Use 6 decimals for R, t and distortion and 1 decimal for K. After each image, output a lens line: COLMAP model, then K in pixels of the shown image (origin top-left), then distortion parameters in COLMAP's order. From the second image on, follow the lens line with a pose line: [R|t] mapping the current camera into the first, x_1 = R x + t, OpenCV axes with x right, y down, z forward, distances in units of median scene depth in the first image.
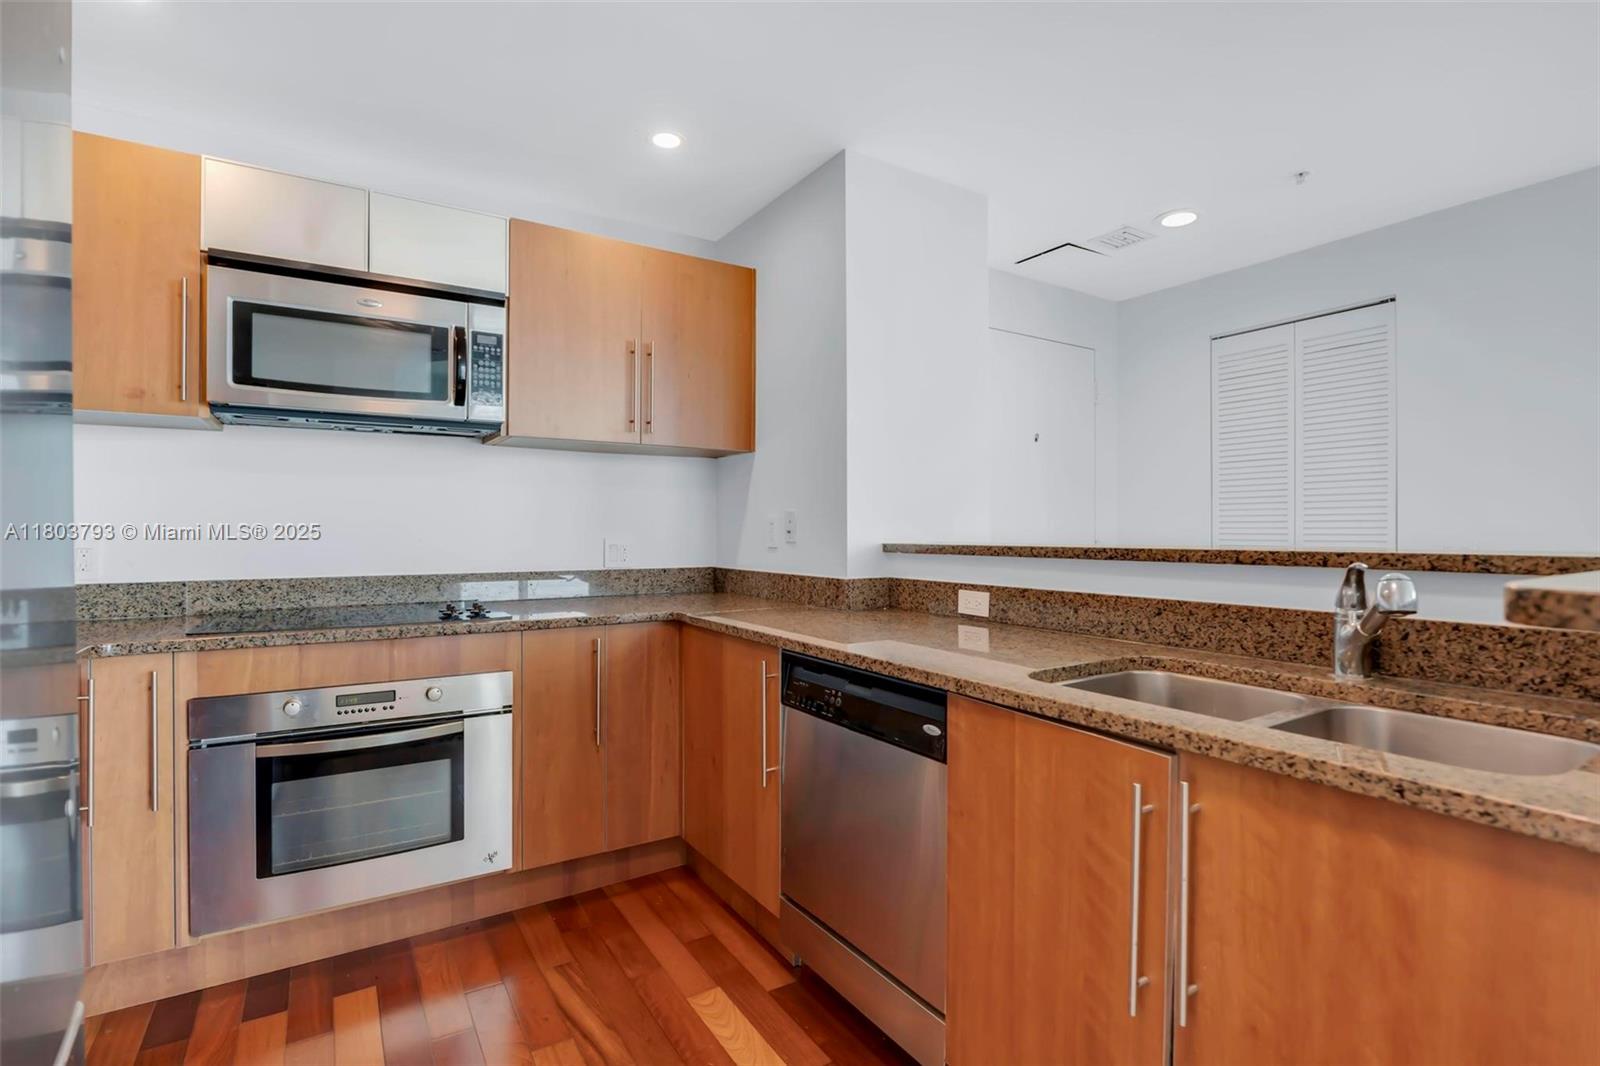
lens RADIAL K [[743.0, 0, 814.3], [0, 743.0, 533.9], [0, 0, 1]] dist [-0.014946, 0.000904]
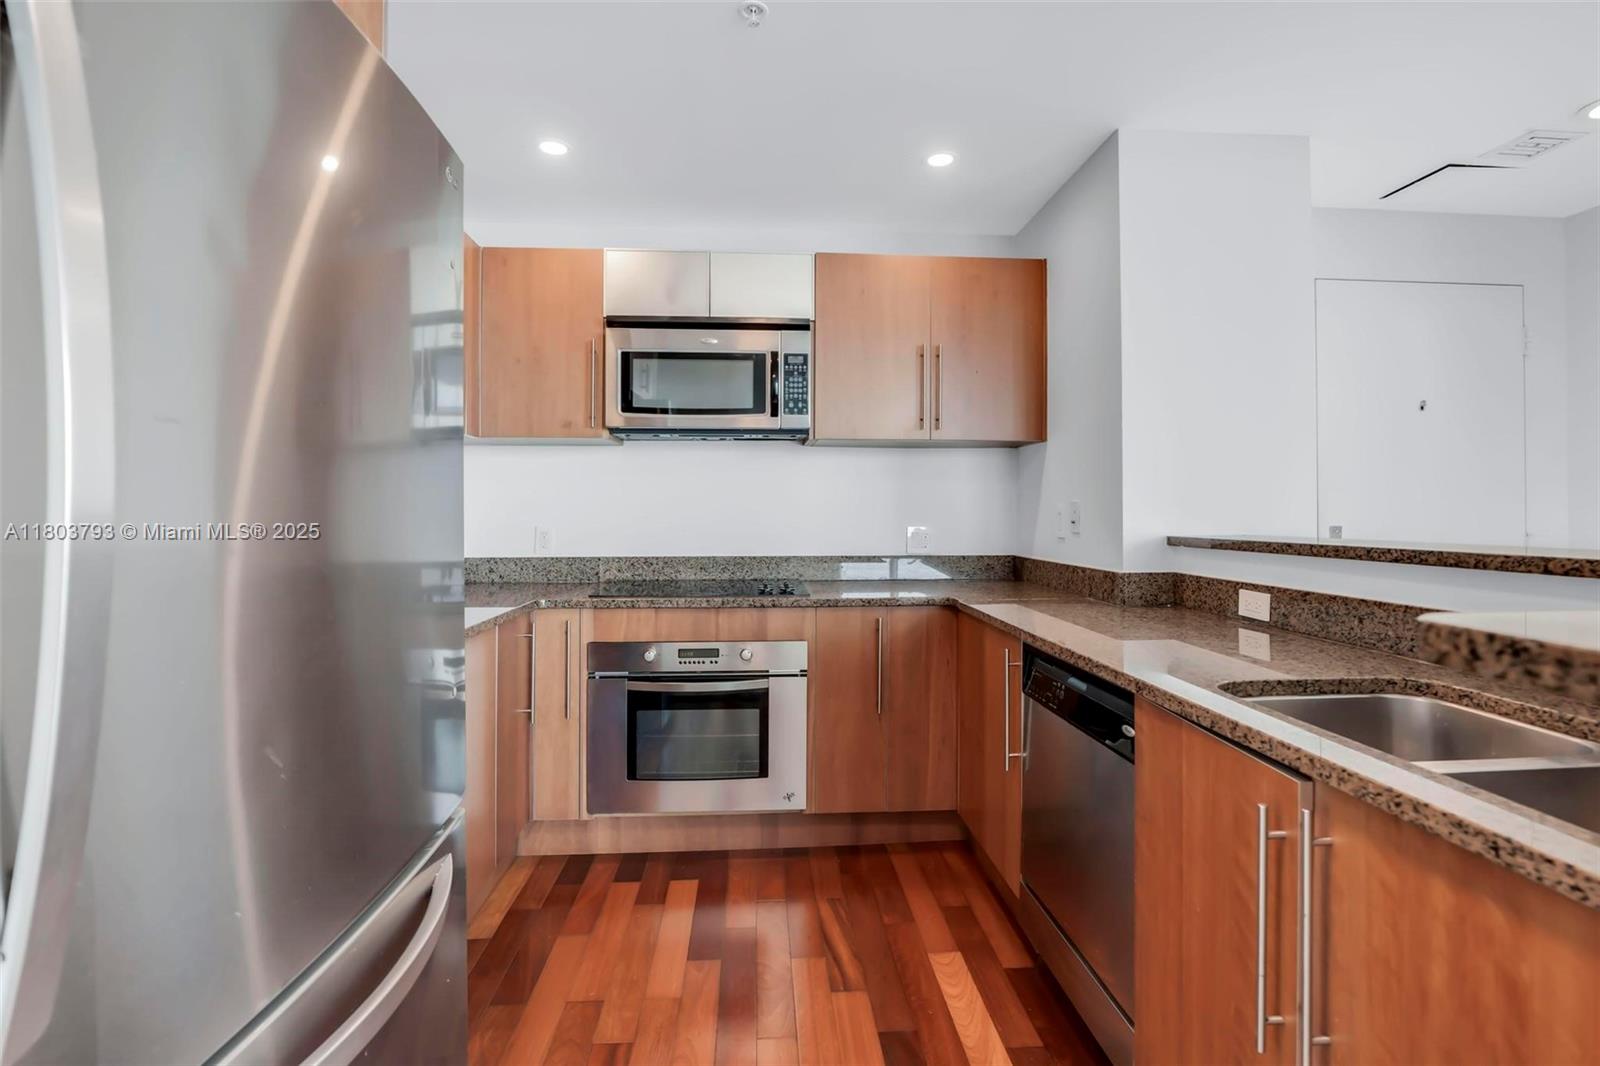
lens RADIAL K [[763.1, 0, 823.2], [0, 763.1, 503.8], [0, 0, 1]] dist [-0.020889, 0.006398]
pose [[0.882071, -0.005043, -0.471089, 0.188224], [-0.001965, 0.999895, -0.014383, -0.015336], [0.471111, 0.013613, 0.881969, -0.058409]]
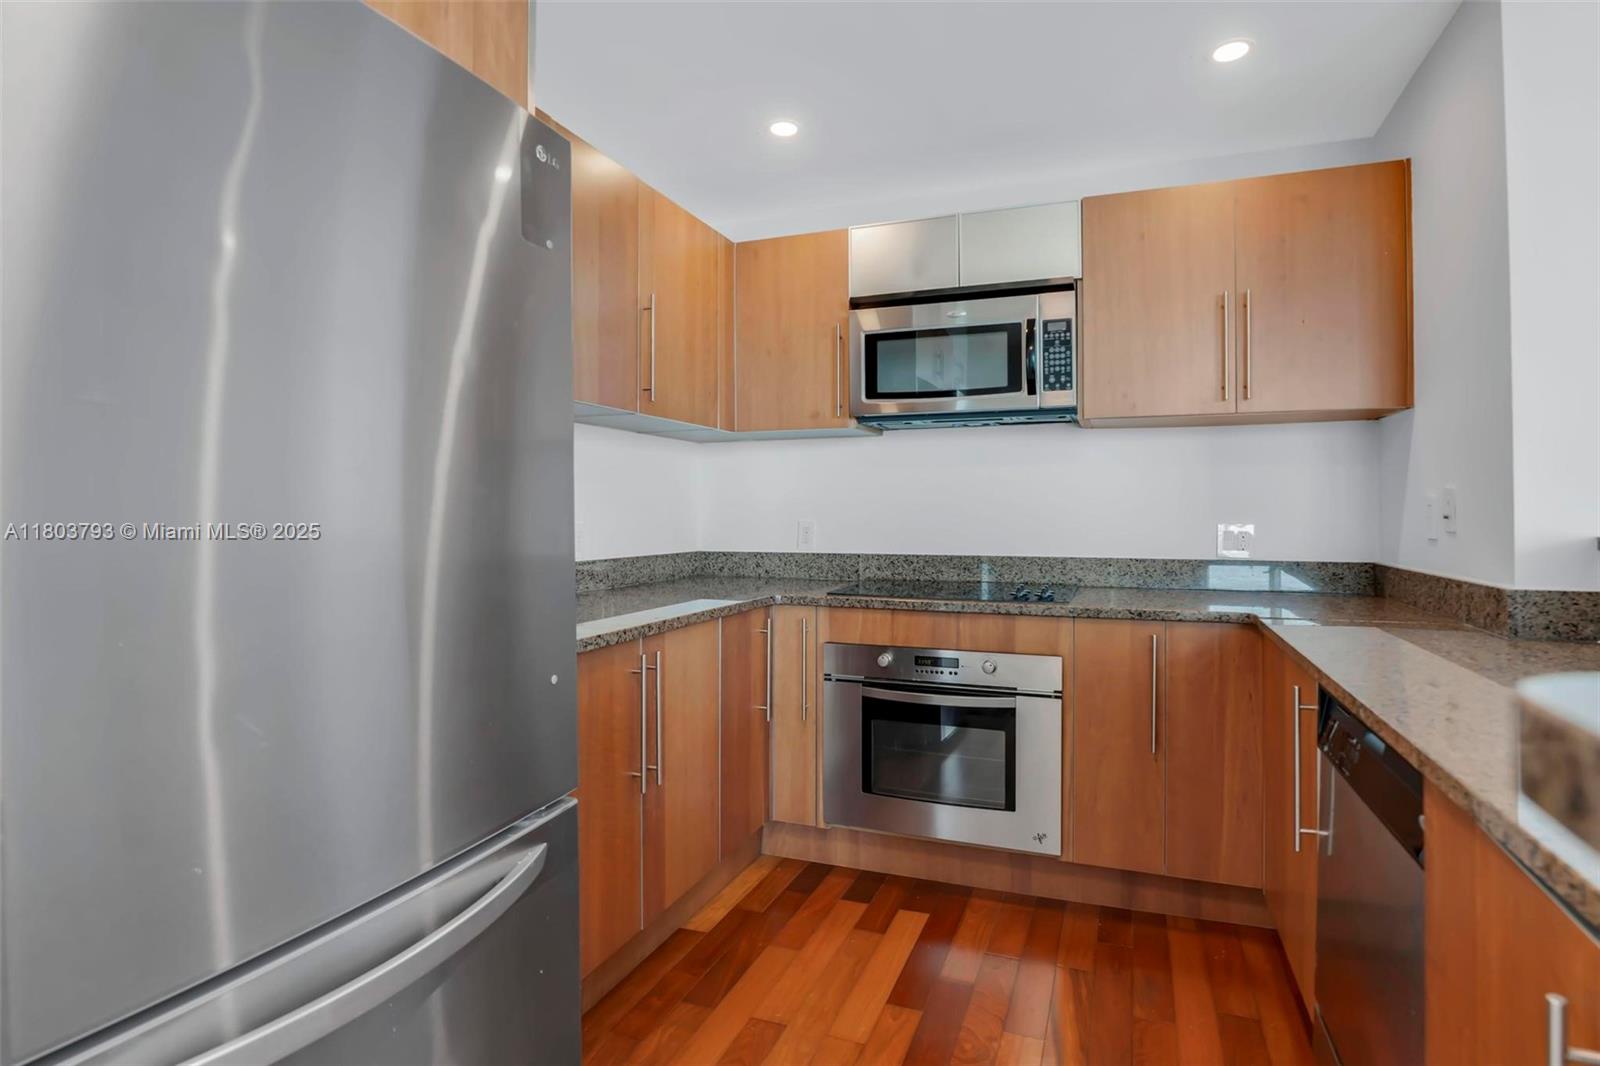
lens RADIAL K [[805.4, 0, 845.2], [0, 805.4, 504.3], [0, 0, 1]] dist [-0.019962, 0.000970]
pose [[0.612109, -0.008240, -0.790730, 0.271515], [-0.002127, 0.999925, -0.012066, -0.005820], [0.790770, 0.009067, 0.612046, 0.111947]]
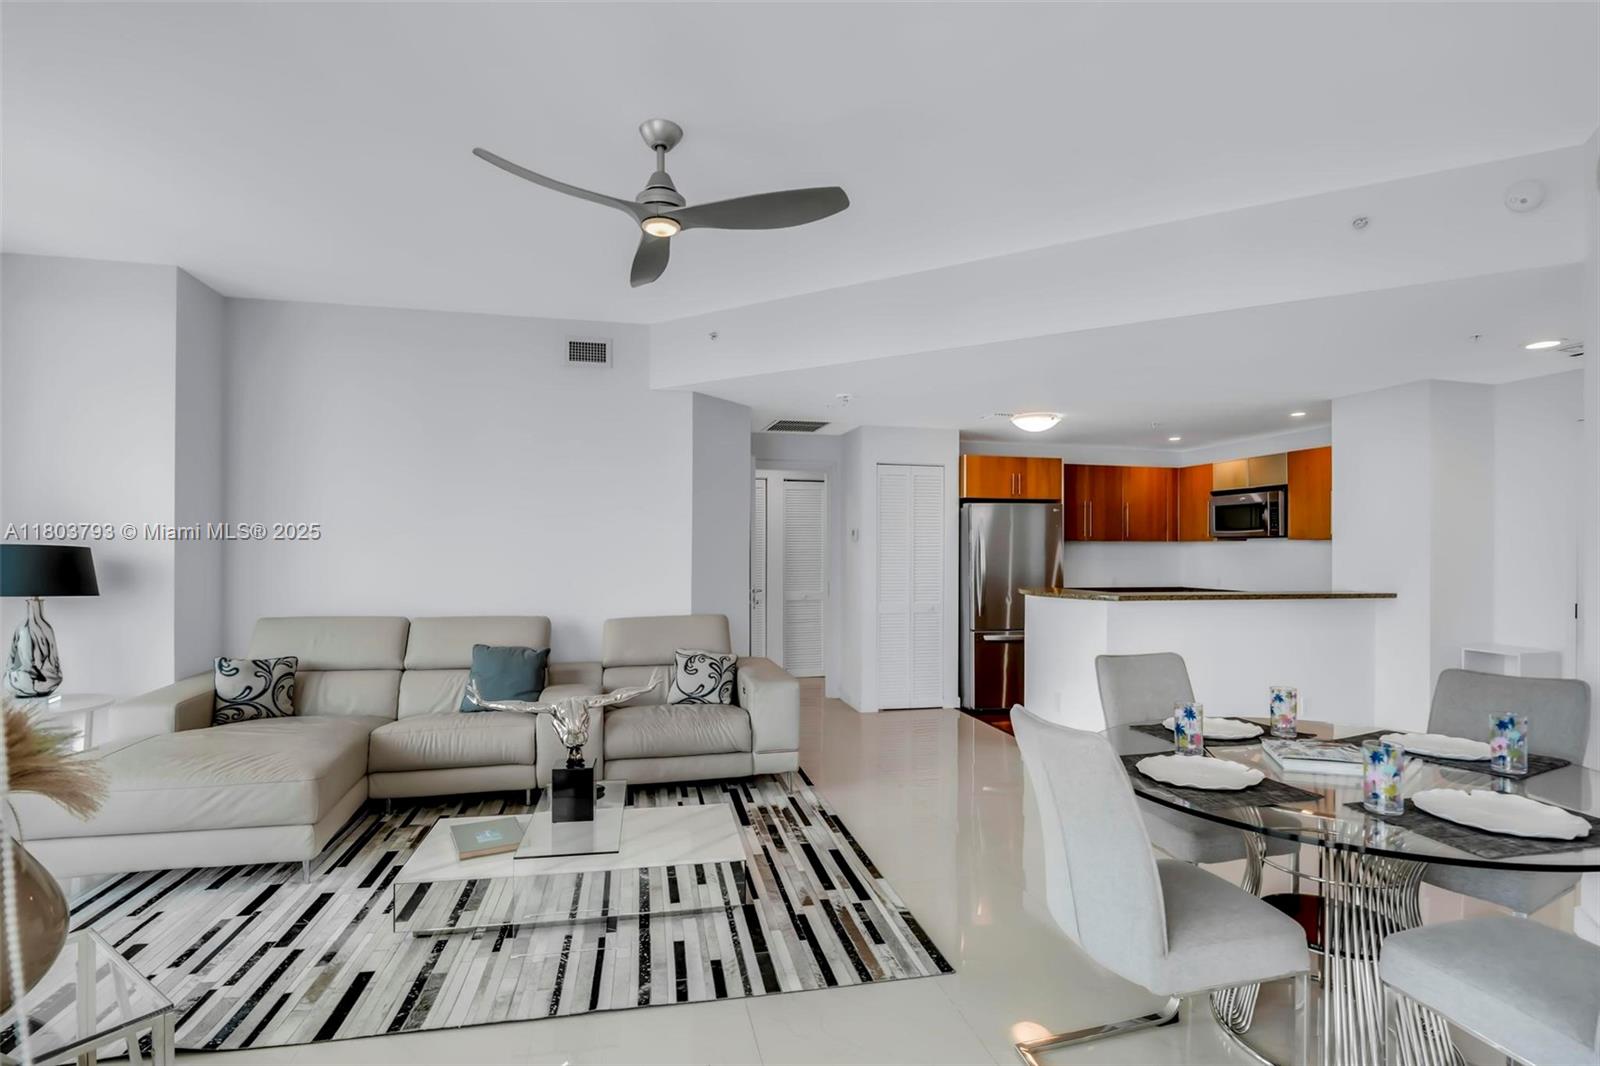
lens RADIAL K [[744.3, 0, 823.0], [0, 744.3, 550.6], [0, 0, 1]] dist [-0.016559, 0.000341]
pose [[-0.312093, -0.002606, -0.950048, 2.781146], [-0.012686, 0.999919, 0.001424, -0.092184], [0.949967, 0.012497, -0.312100, 0.336537]]
